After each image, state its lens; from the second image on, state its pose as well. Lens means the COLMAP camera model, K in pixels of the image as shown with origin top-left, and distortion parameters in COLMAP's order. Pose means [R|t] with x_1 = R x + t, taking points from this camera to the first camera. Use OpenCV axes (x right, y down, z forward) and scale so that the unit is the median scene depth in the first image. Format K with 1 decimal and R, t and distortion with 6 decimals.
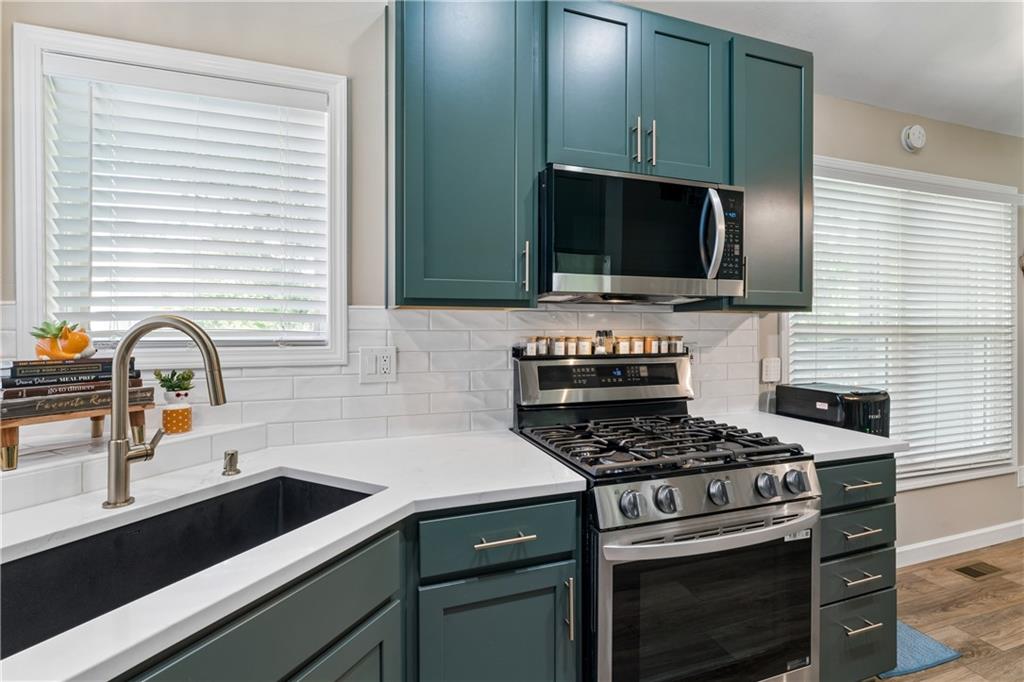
lens RADIAL K [[486.9, 0, 507.0], [0, 486.9, 327.4], [0, 0, 1]] dist [-0.005837, 0.001015]
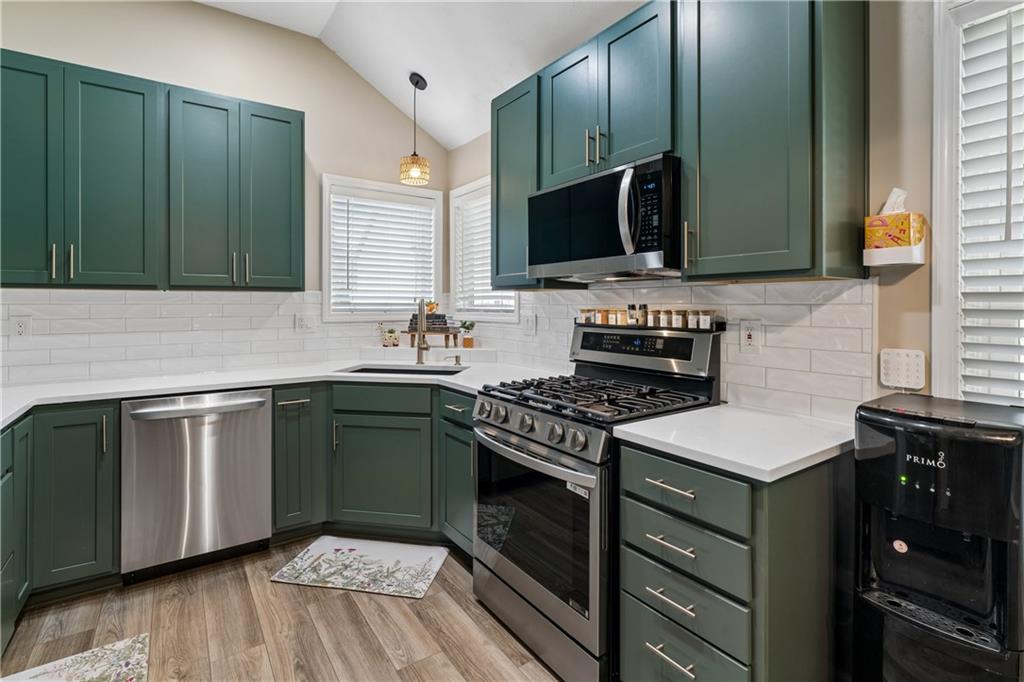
lens RADIAL K [[486.9, 0, 508.2], [0, 486.9, 309.8], [0, 0, 1]] dist [-0.005837, 0.001015]
pose [[0.260131, 0.008493, -0.965536, 1.225528], [-0.000708, 0.999963, 0.008605, 0.009258], [0.965573, -0.001555, 0.260127, 0.426904]]
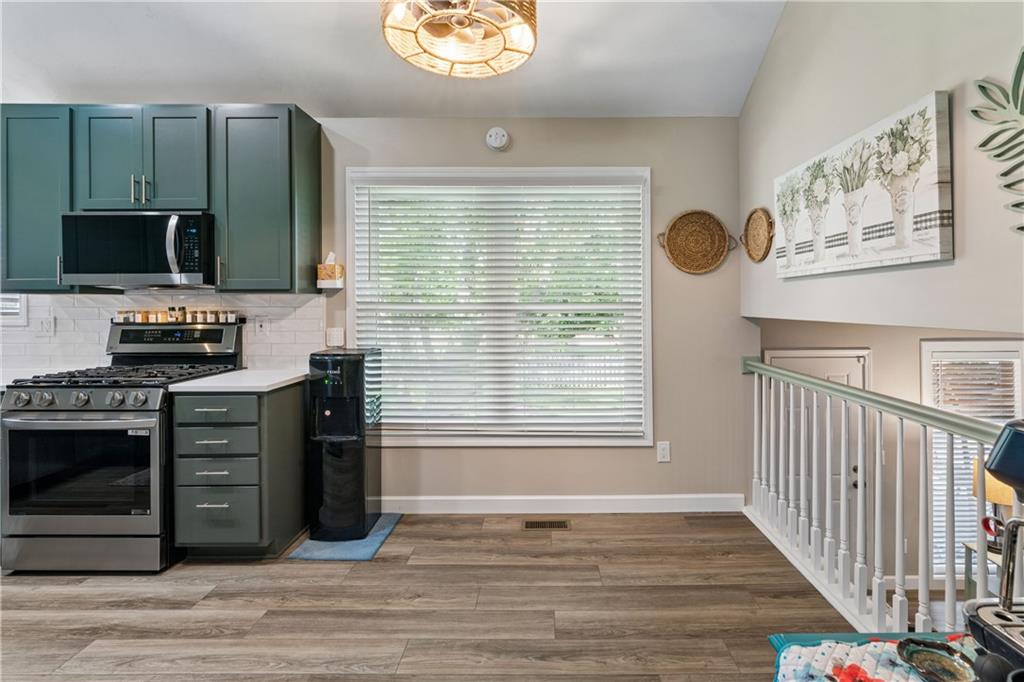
lens RADIAL K [[486.9, 0, 546.0], [0, 486.9, 306.2], [0, 0, 1]] dist [-0.005837, 0.001015]
pose [[0.942456, -0.002166, -0.334322, 1.840086], [0.002377, 0.999997, 0.000222, 0.006632], [0.334321, -0.001004, 0.942459, -0.055830]]
